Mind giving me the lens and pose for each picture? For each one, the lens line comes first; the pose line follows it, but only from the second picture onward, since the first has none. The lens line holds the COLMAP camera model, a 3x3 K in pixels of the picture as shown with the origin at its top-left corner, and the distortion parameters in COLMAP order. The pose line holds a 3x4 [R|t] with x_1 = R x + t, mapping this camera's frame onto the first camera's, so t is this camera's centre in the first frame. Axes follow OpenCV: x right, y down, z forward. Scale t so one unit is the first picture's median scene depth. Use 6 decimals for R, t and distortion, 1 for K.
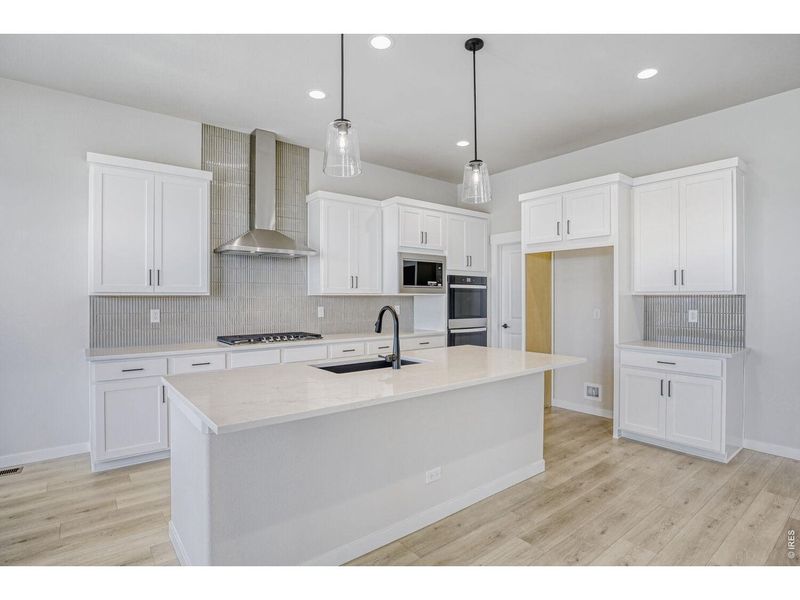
lens RADIAL K [[413.0, 0, 399.6], [0, 413.0, 303.3], [0, 0, 1]] dist [-0.036461, 0.000169]
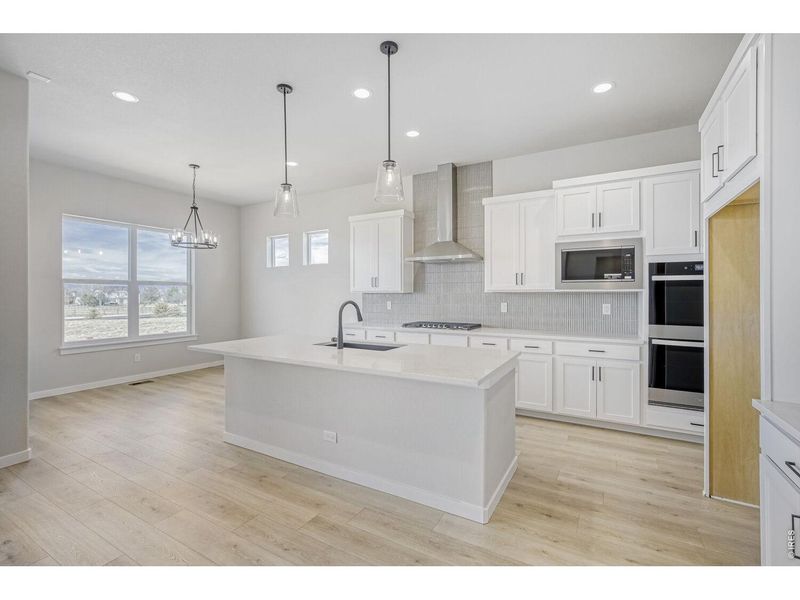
lens RADIAL K [[362.3, 0, 400.0], [0, 362.3, 300.0], [0, 0, 1]] dist [-0.024414, 0.000995]
pose [[0.373086, 0.013783, -0.927695, 0.618710], [-0.012150, 0.999876, 0.009969, -0.005024], [0.927717, 0.007553, 0.373207, 0.414818]]
